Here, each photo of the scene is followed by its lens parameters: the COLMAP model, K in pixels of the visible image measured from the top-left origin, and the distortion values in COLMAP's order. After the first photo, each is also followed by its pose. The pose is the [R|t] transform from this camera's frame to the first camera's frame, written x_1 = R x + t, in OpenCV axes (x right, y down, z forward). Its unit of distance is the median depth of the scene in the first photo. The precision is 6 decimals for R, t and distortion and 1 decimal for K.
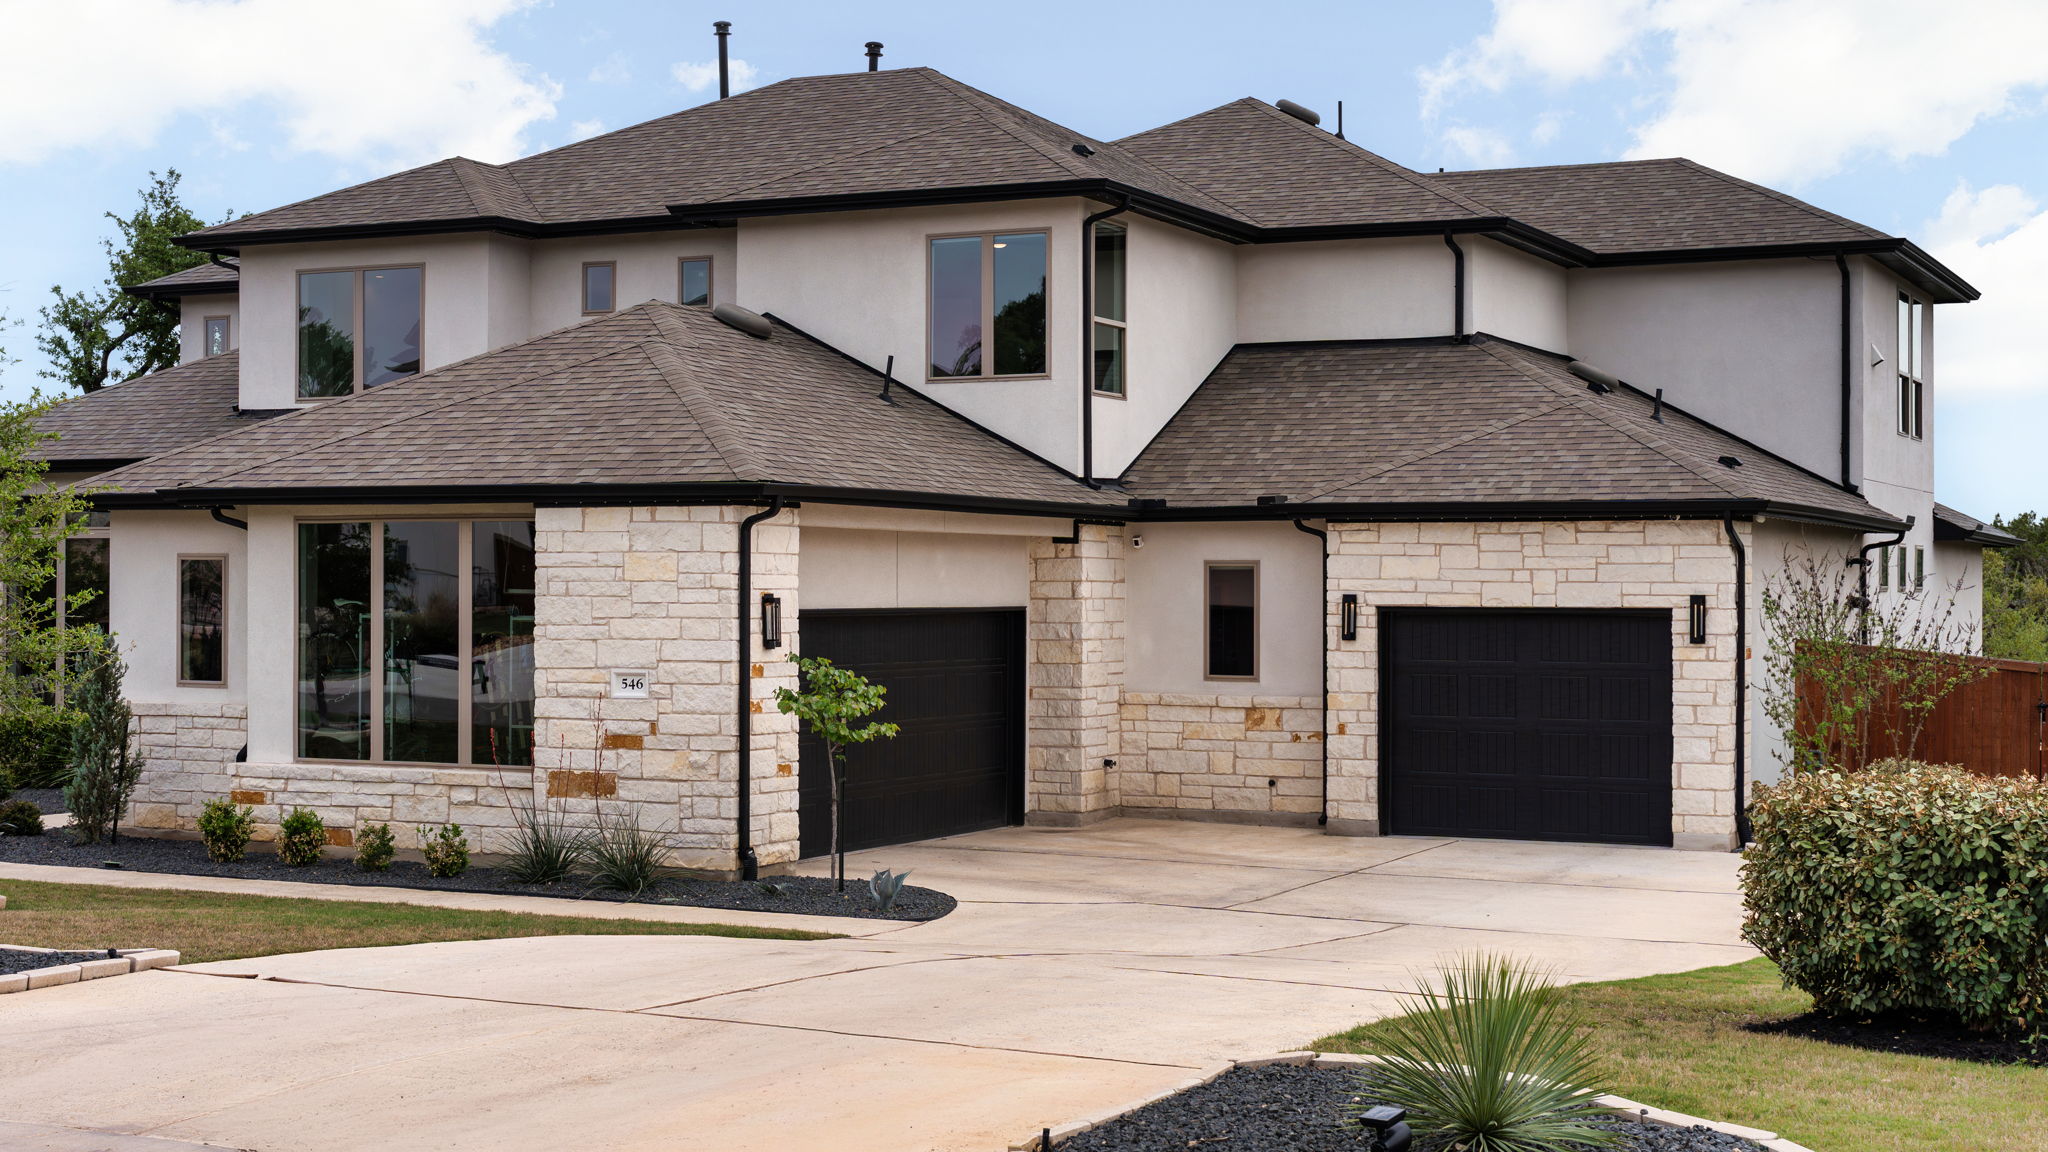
lens RADIAL K [[2856.5, 0, 1024.0], [0, 2856.5, 576.0], [0, 0, 1]] dist [-0.003308, -0.003394]
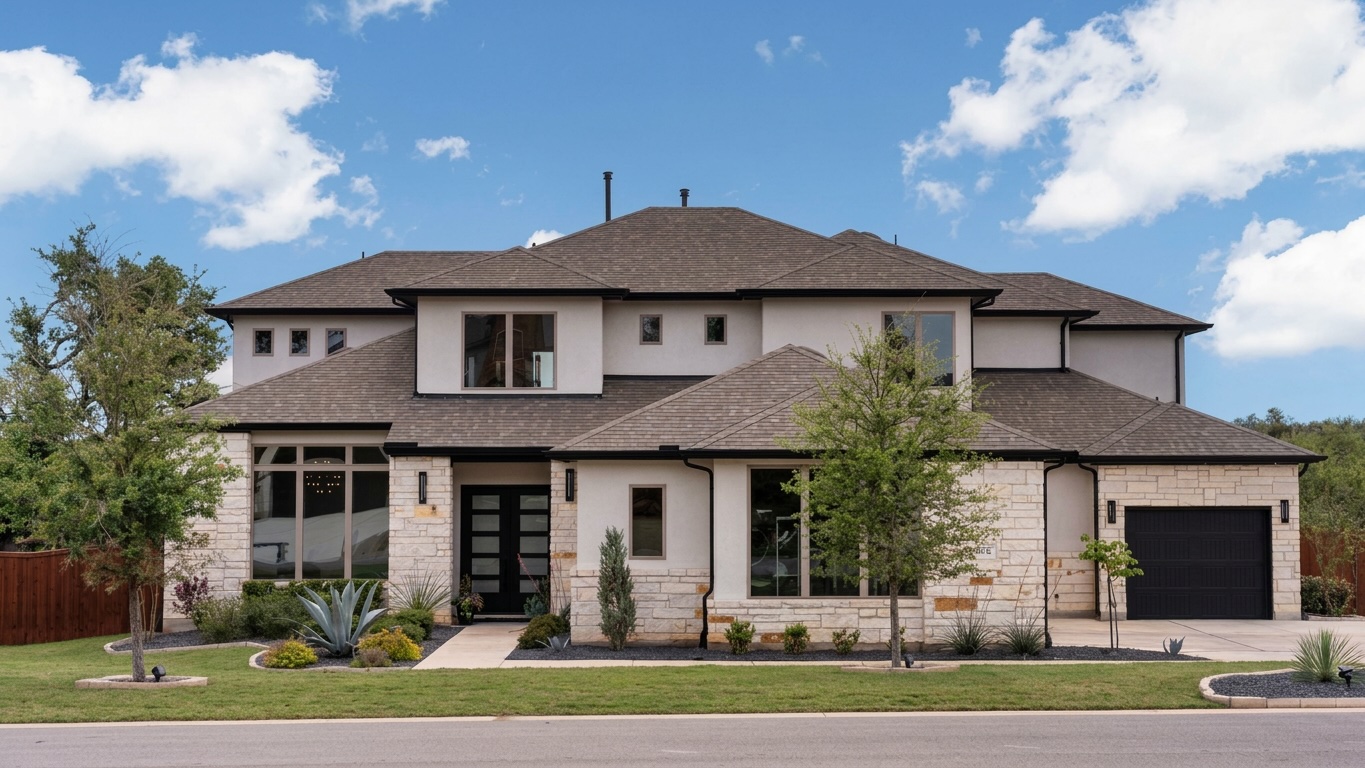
lens RADIAL K [[1903.9, 0, 682.5], [0, 1903.9, 384.0], [0, 0, 1]] dist [-0.003308, -0.003394]
pose [[0.899508, 0.017164, 0.436567, -0.767780], [0.003461, 0.998917, -0.046405, -0.014912], [-0.436891, 0.043253, 0.898474, -0.081075]]
